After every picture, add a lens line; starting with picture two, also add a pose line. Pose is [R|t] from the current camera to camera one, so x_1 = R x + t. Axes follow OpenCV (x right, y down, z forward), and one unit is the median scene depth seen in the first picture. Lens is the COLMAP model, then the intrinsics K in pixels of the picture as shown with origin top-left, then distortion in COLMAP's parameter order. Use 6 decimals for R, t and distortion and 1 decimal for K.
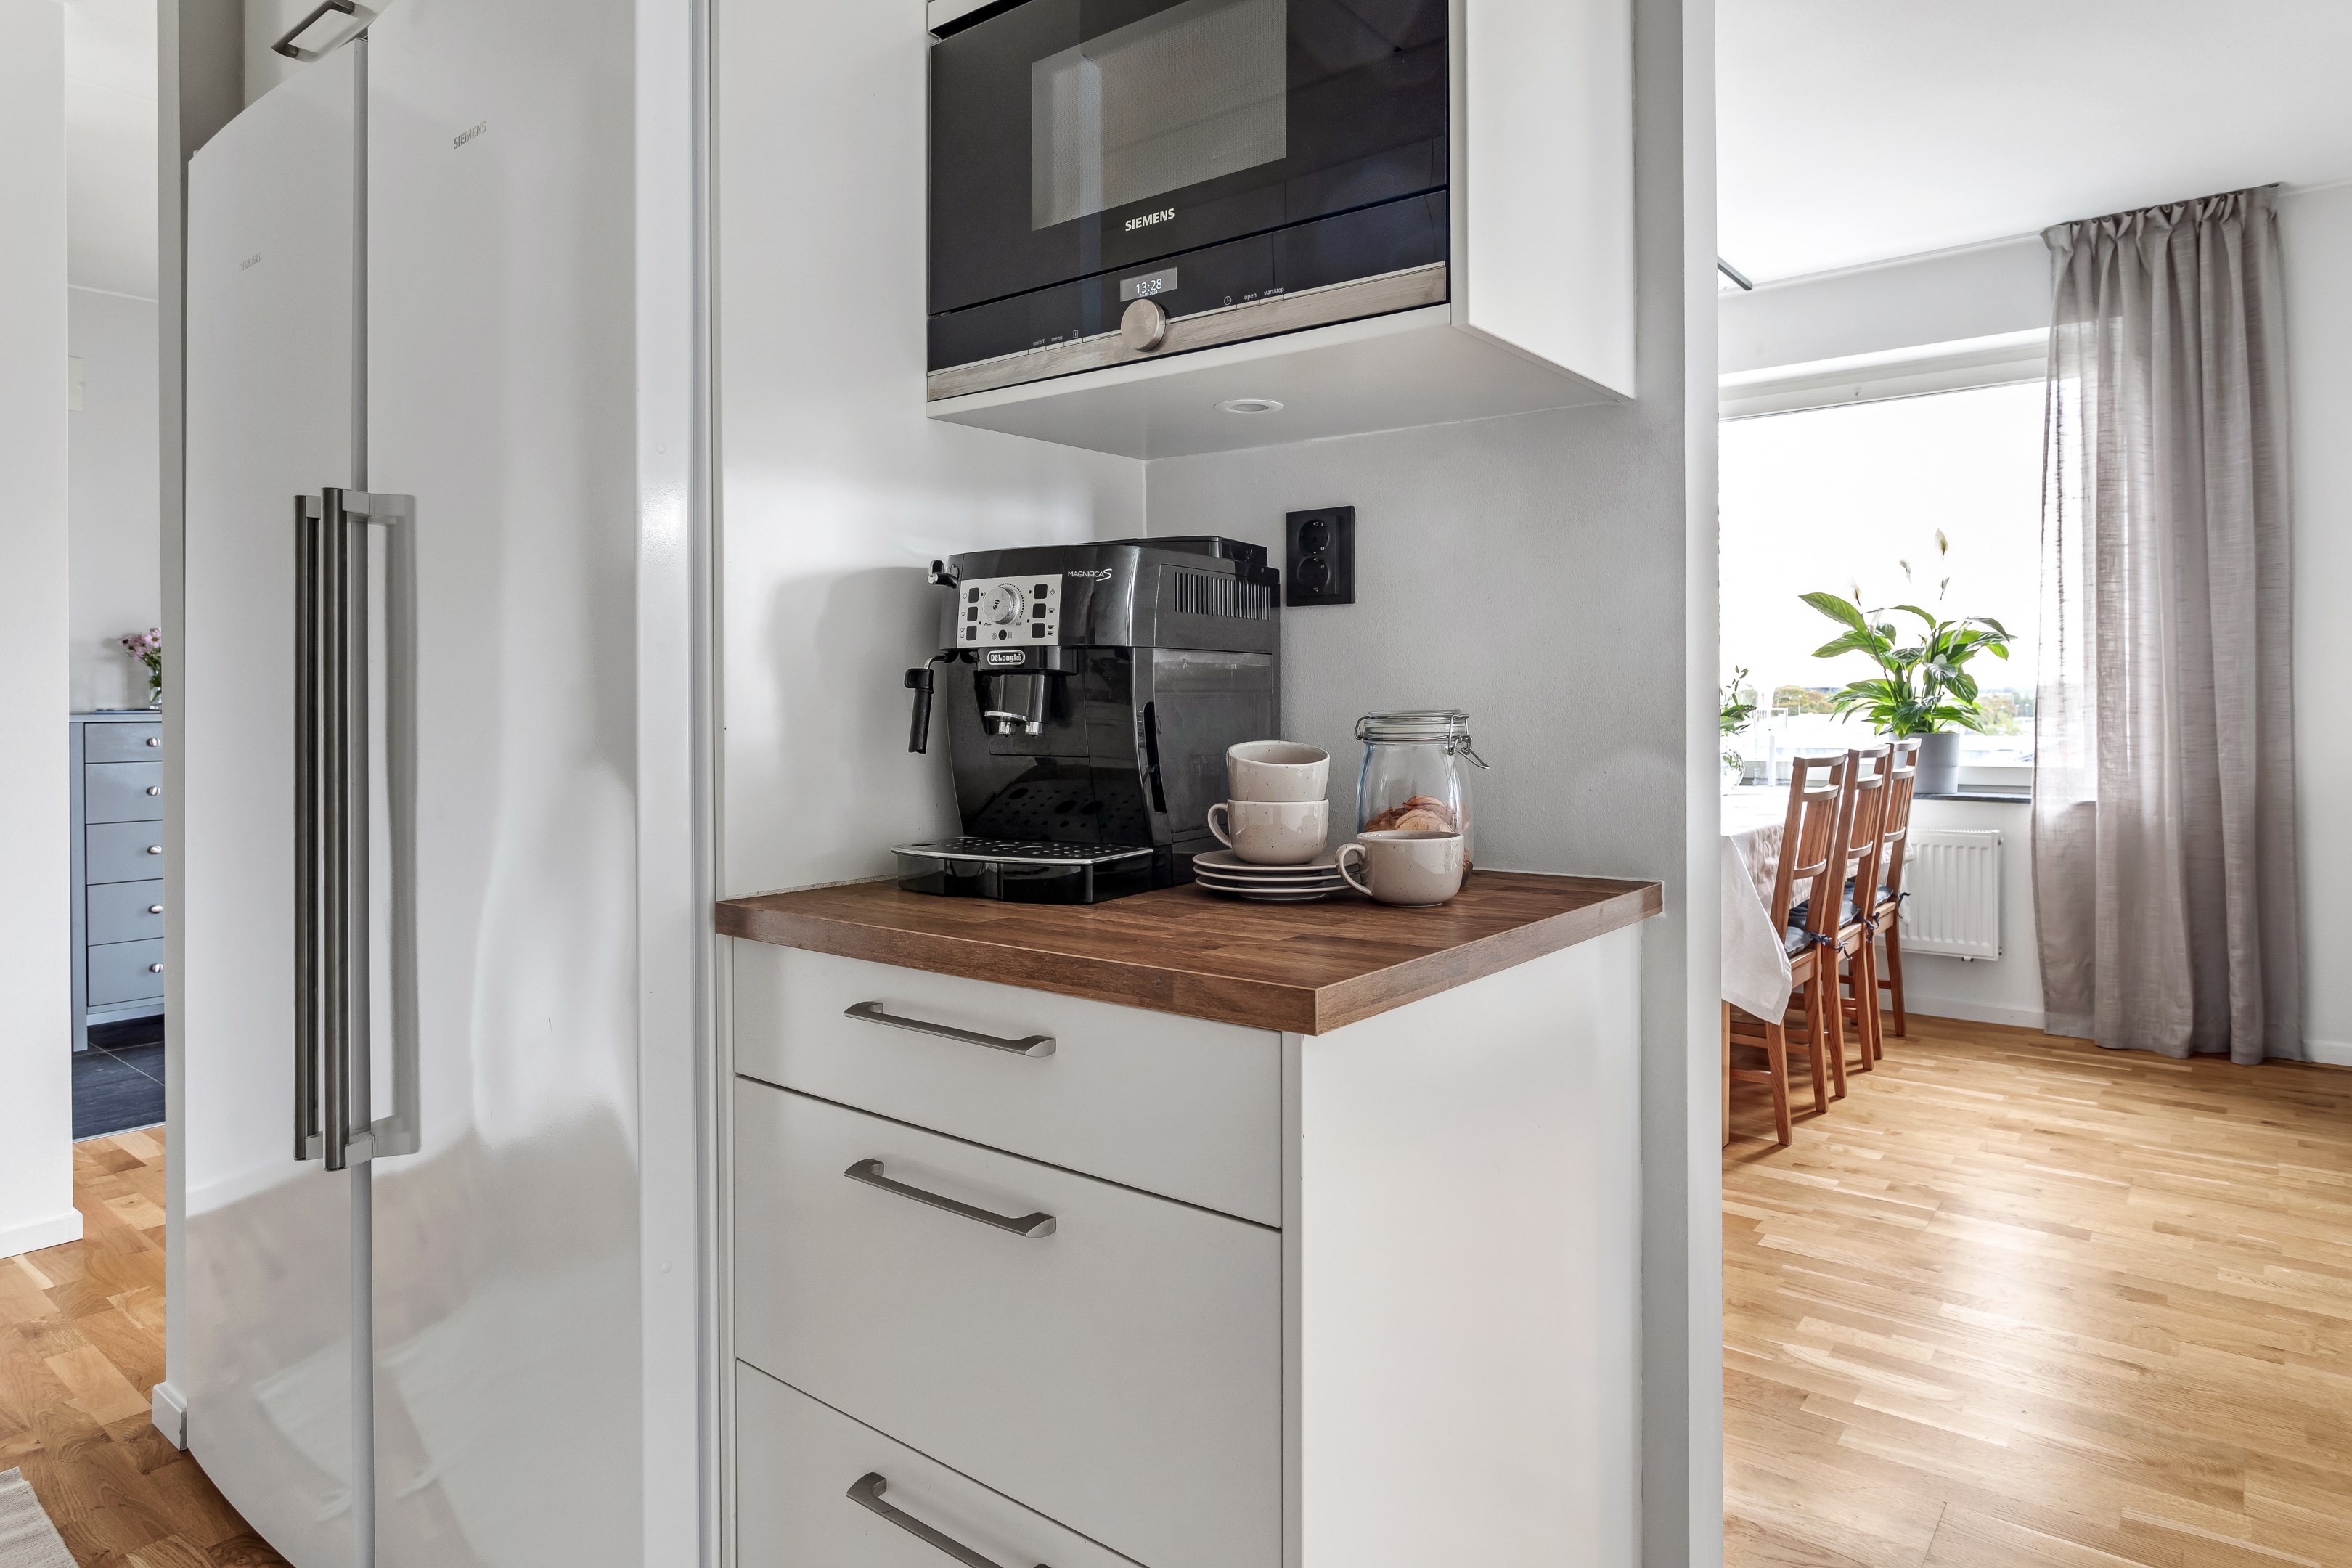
lens RADIAL K [[1393.3, 0, 1178.0], [0, 1393.3, 697.1], [0, 0, 1]] dist [-0.009234, 0.004073]
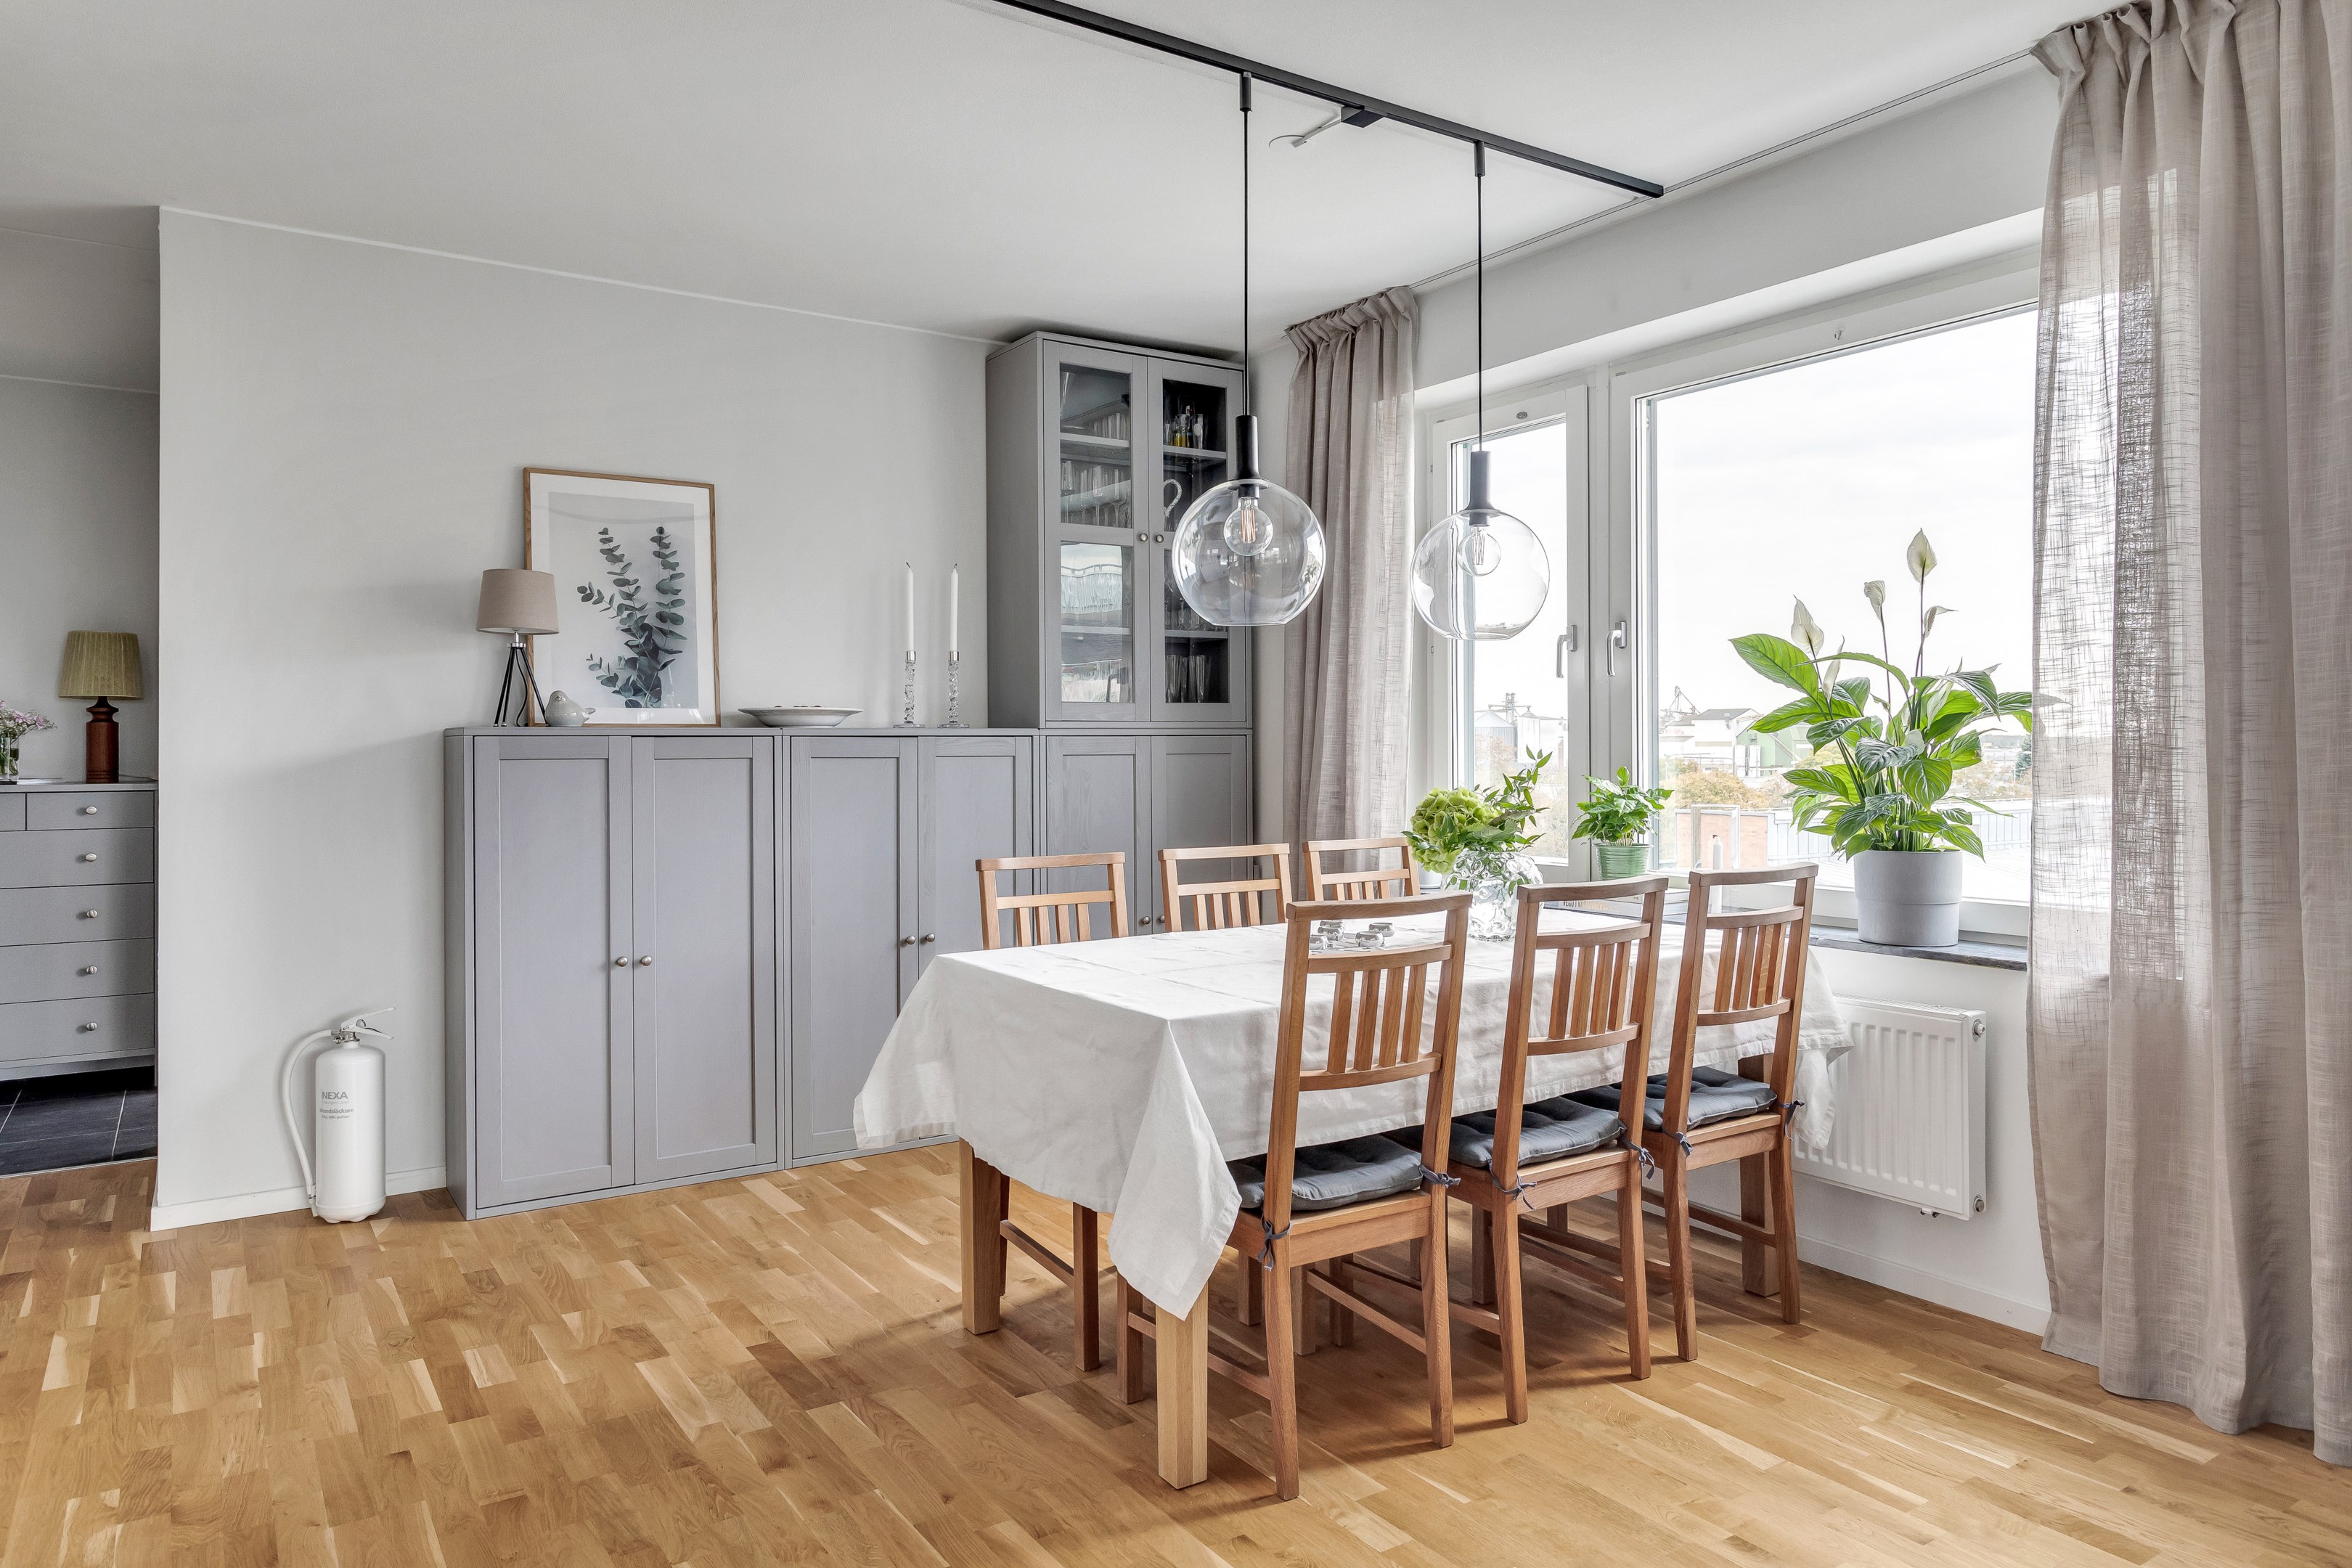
lens RADIAL K [[1520.3, 0, 1149.2], [0, 1520.3, 734.4], [0, 0, 1]] dist [-0.004001, 0.002122]
pose [[0.944590, 0.001336, -0.328249, 0.469882], [-0.003443, 0.999977, -0.005838, -0.024393], [0.328234, 0.006644, 0.944573, 0.233125]]
